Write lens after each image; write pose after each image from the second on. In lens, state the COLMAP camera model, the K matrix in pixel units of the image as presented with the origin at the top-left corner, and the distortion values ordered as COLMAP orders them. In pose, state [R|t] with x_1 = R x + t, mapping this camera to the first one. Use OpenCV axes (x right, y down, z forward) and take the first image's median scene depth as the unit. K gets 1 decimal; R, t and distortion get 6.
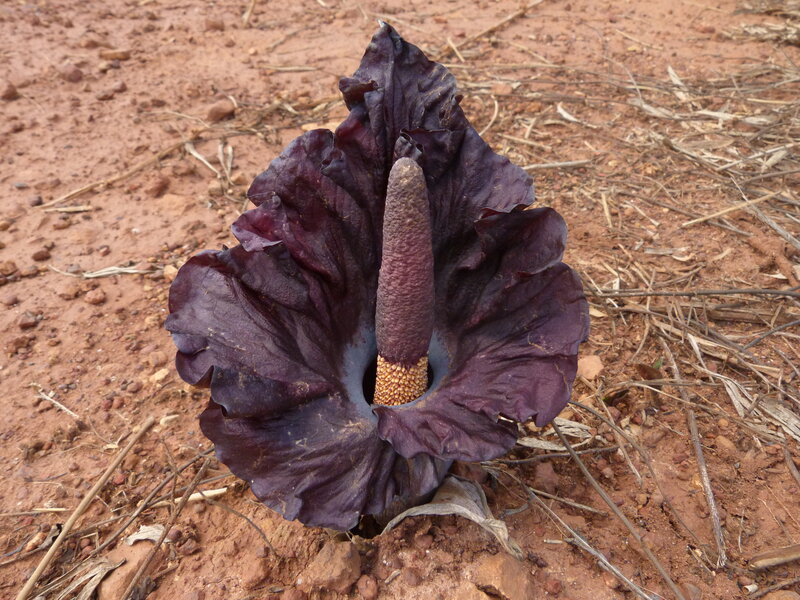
lens RADIAL K [[607.9, 0, 400.0], [0, 607.9, 300.0], [0, 0, 1]] dist [-0.036651, -0.000919]
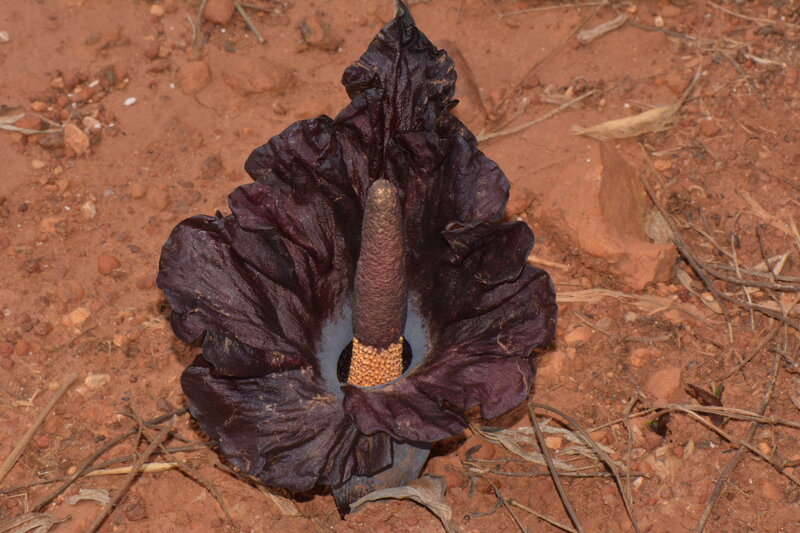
lens RADIAL K [[5137.7, 0, 400.0], [0, 5137.7, 266.5], [0, 0, 1]] dist [-0.106572, -9.777104]
pose [[0.983513, 0.125110, -0.130577, 1.136071], [-0.110344, 0.987242, 0.114796, -1.008192], [0.143273, -0.098495, 0.984770, -7.368463]]
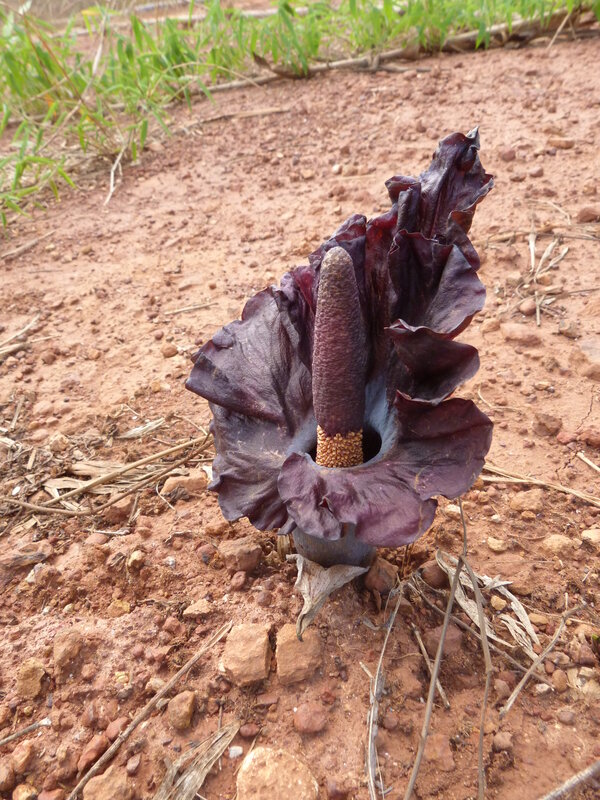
lens RADIAL K [[607.9, 0, 300.0], [0, 607.9, 400.0], [0, 0, 1]] dist [-0.036651, -0.000919]
pose [[0.550114, 0.419719, -0.721949, 0.731229], [-0.407472, 0.889528, 0.206657, -0.148195], [0.728931, 0.180489, 0.660365, 0.210491]]
